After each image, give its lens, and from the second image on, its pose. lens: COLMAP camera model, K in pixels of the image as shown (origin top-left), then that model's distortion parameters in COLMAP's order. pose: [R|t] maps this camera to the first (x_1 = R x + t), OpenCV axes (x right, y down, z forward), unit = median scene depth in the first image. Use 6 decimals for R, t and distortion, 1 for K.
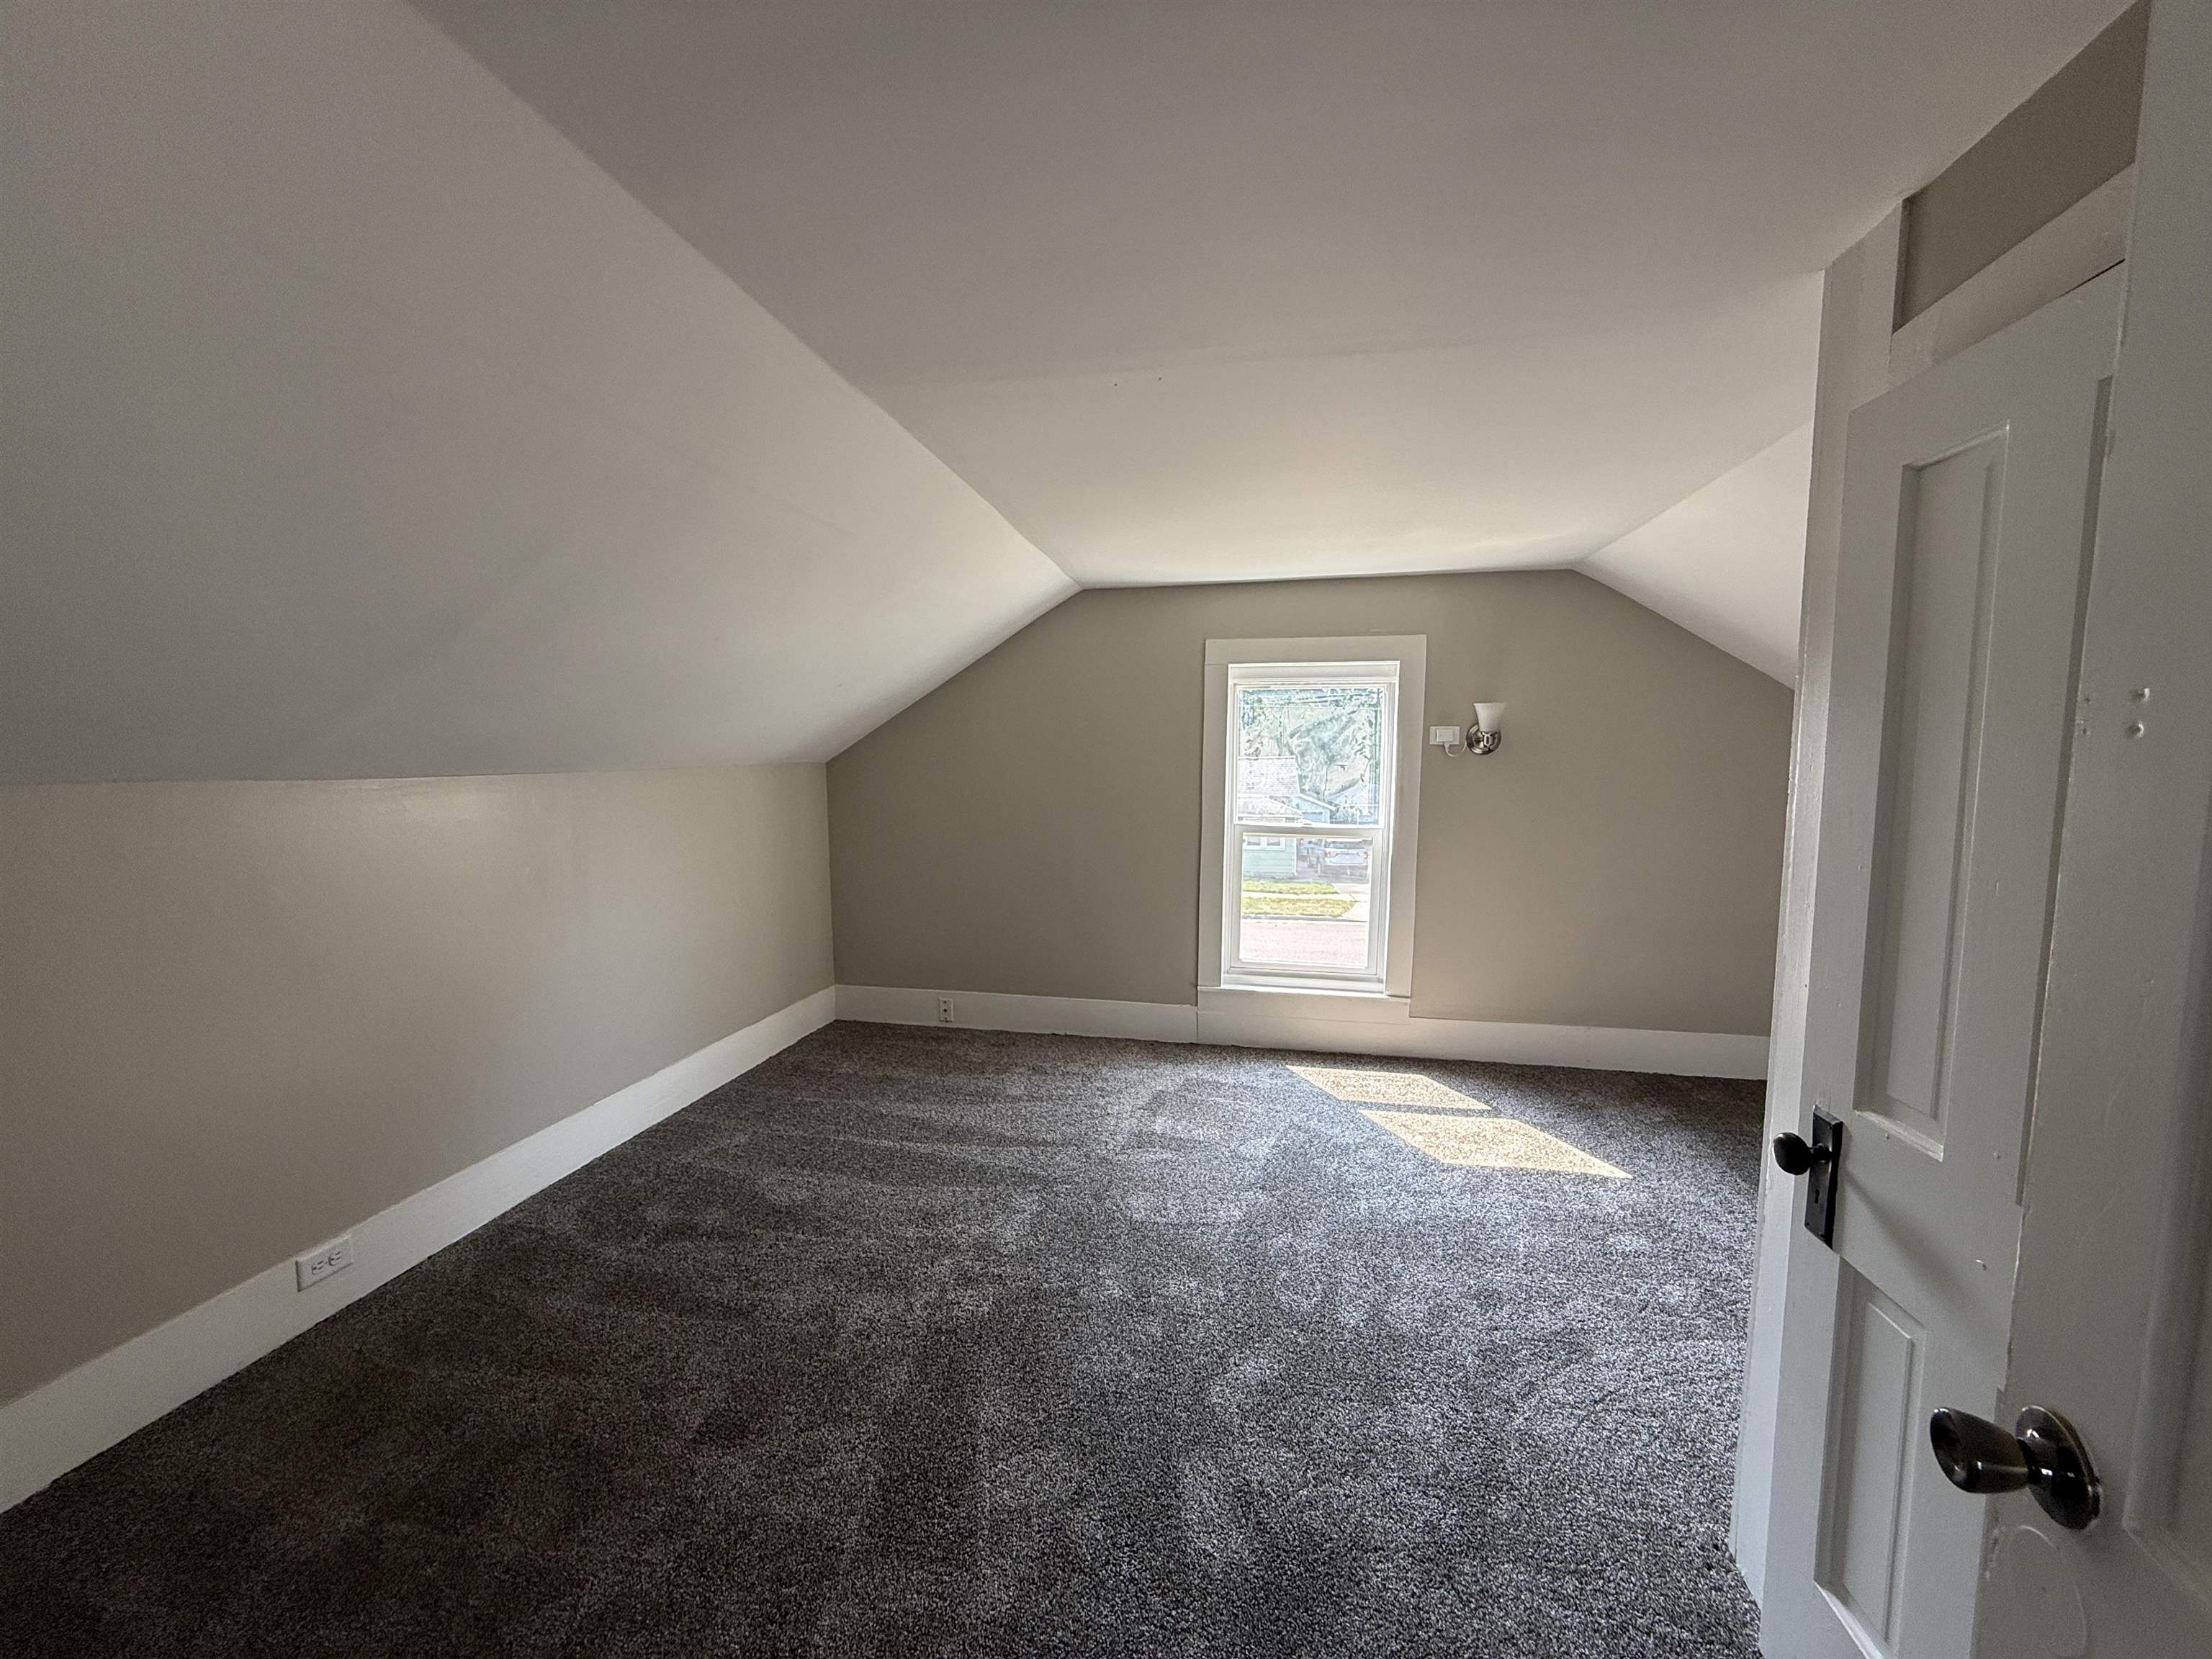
lens RADIAL K [[889.8, 0, 1101.3], [0, 889.8, 832.5], [0, 0, 1]] dist [0.000010, 0.000963]
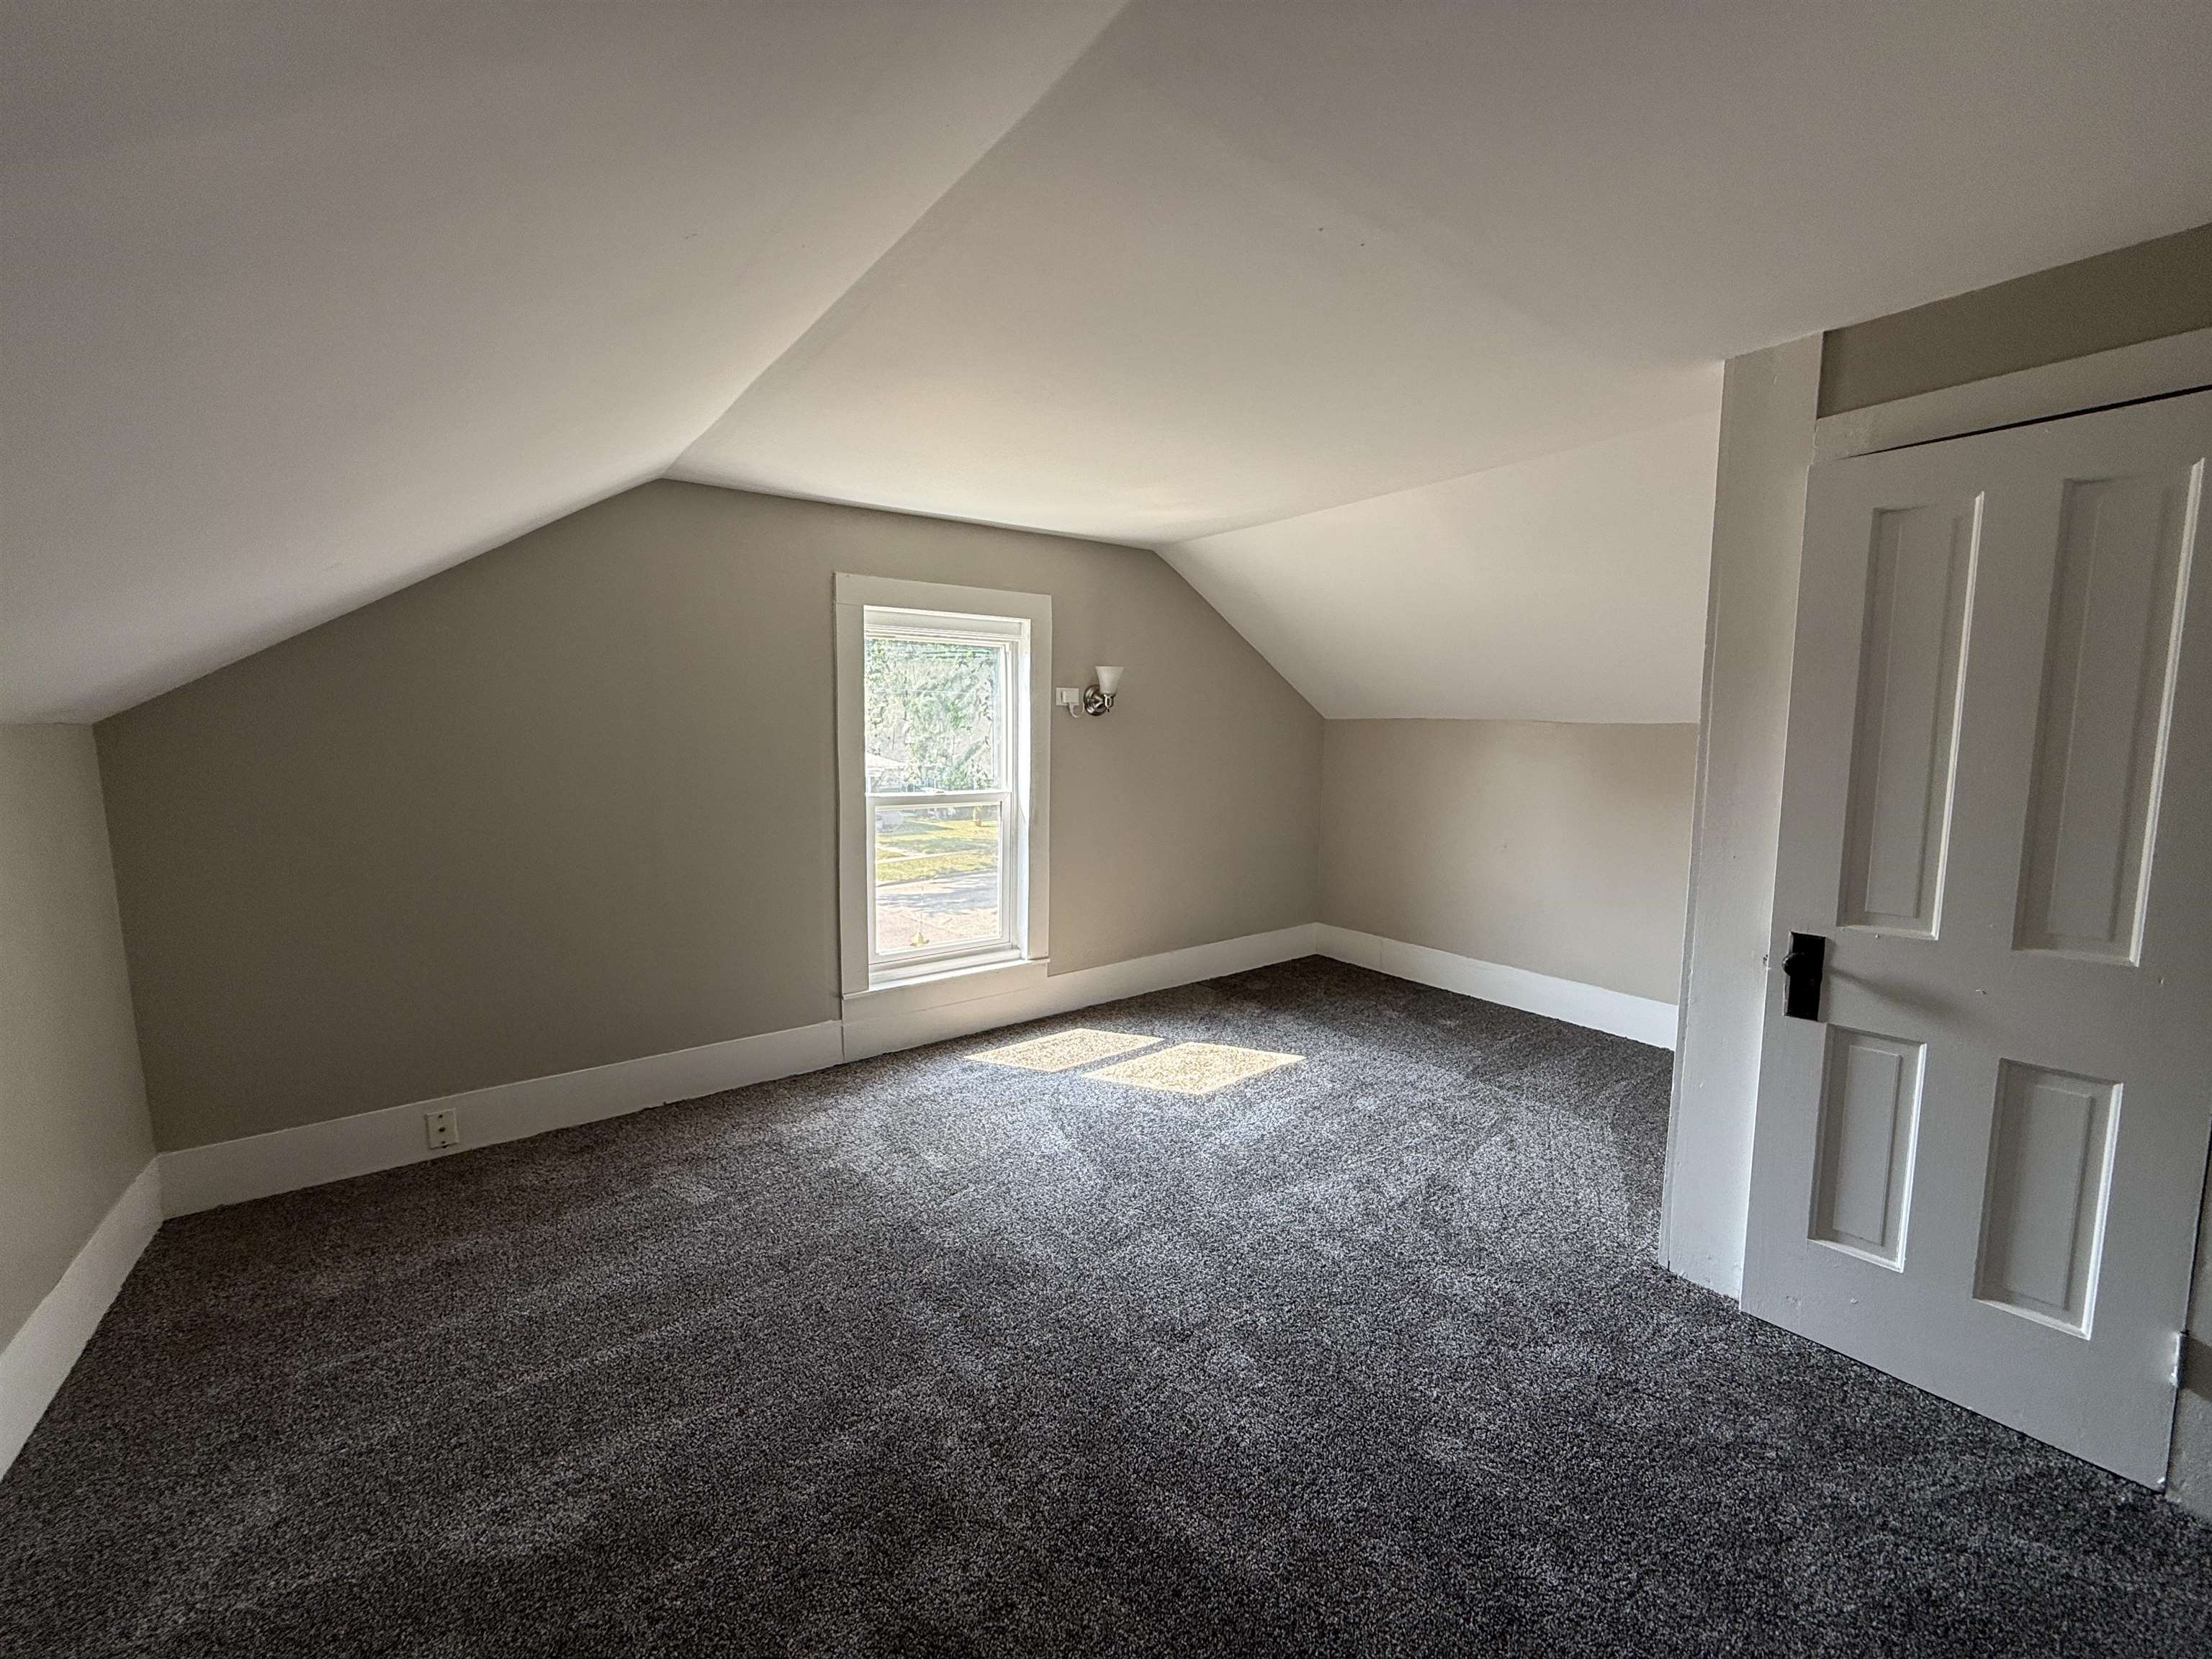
lens RADIAL K [[889.8, 0, 1096.1], [0, 889.8, 831.3], [0, 0, 1]] dist [0.000010, 0.000963]
pose [[0.666440, -0.087037, 0.740461, -0.363992], [0.069041, 0.996099, 0.054947, -0.008814], [-0.742355, 0.014503, 0.669850, 0.293043]]
